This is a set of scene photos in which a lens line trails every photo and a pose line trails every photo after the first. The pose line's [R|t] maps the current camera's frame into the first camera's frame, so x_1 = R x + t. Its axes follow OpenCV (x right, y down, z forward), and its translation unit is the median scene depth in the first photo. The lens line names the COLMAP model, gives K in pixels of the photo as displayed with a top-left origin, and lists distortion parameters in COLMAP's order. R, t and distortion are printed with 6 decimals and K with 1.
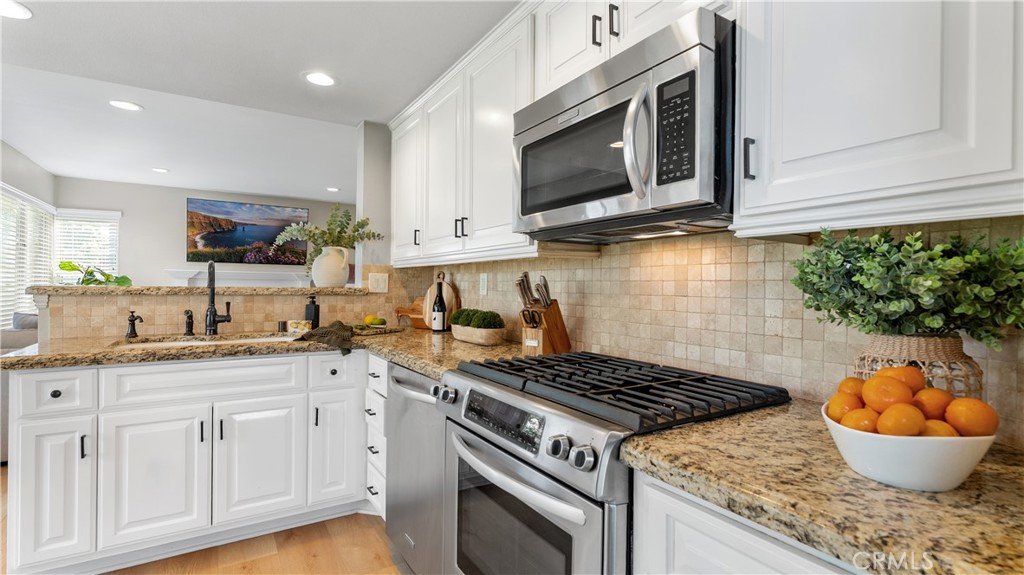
lens RADIAL K [[467.9, 0, 516.2], [0, 467.9, 289.0], [0, 0, 1]] dist [-0.007747, 0.000662]
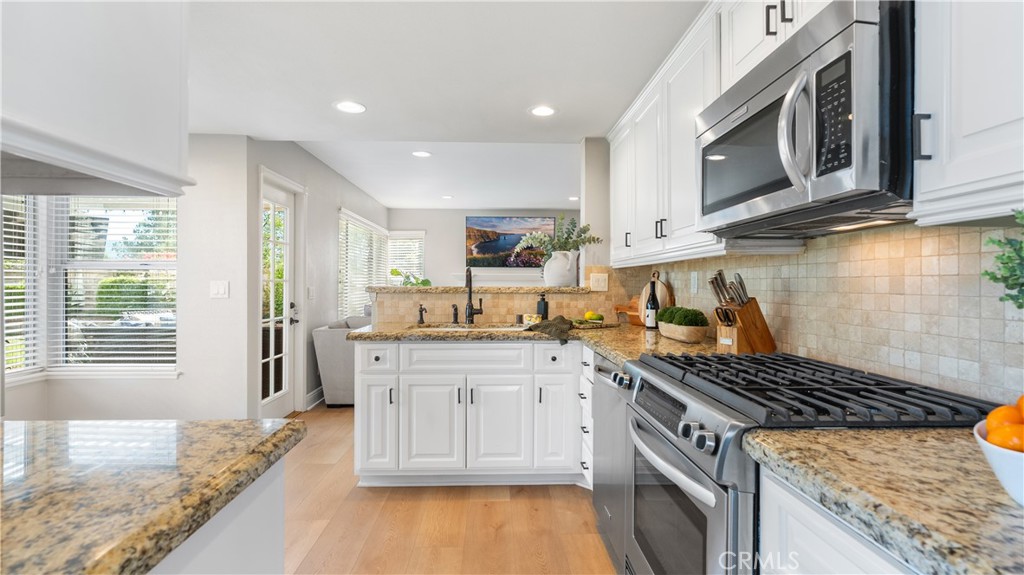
lens RADIAL K [[467.9, 0, 517.5], [0, 467.9, 286.5], [0, 0, 1]] dist [-0.007747, 0.000662]
pose [[0.865758, -0.005910, -0.500429, 0.133601], [0.004394, 0.999981, -0.004208, 0.001512], [0.500444, 0.001444, 0.865768, -0.068212]]
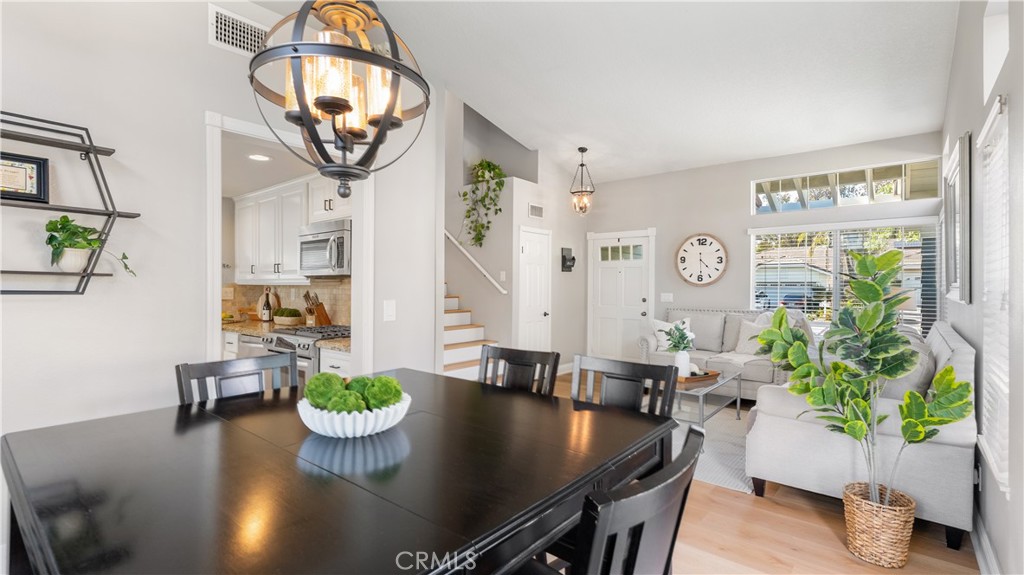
lens RADIAL K [[467.9, 0, 497.1], [0, 467.9, 285.2], [0, 0, 1]] dist [-0.007747, 0.000662]
pose [[0.960861, -0.009158, 0.276881, 0.253033], [0.009999, 0.999949, -0.001627, -0.045816], [-0.276851, 0.004332, 0.960903, -1.295797]]
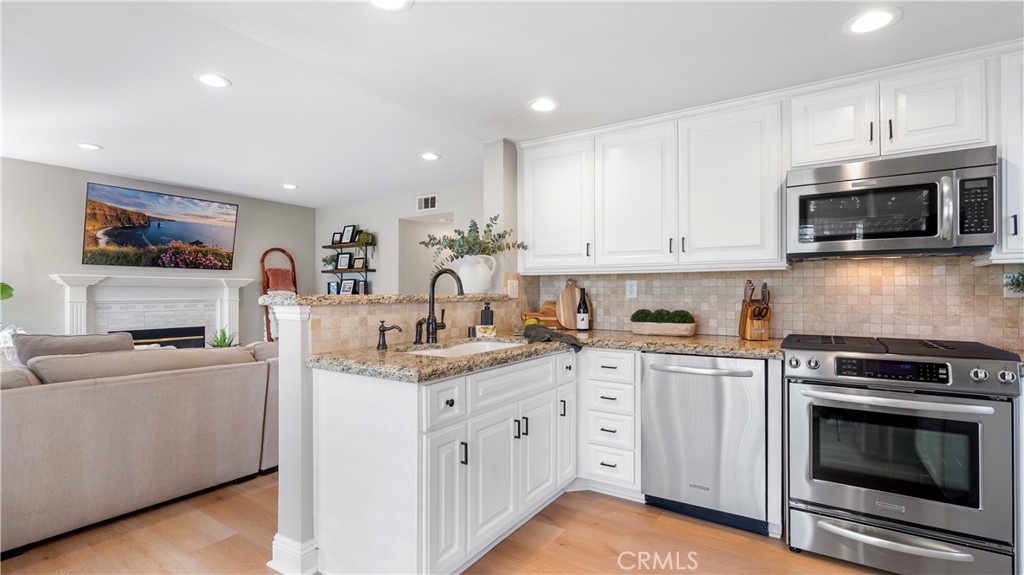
lens RADIAL K [[467.9, 0, 506.2], [0, 467.9, 293.9], [0, 0, 1]] dist [-0.007747, 0.000662]
pose [[0.915756, -0.013525, 0.401507, -1.113816], [0.013099, 0.999907, 0.003806, -0.009146], [-0.401521, 0.001774, 0.915848, 0.023792]]
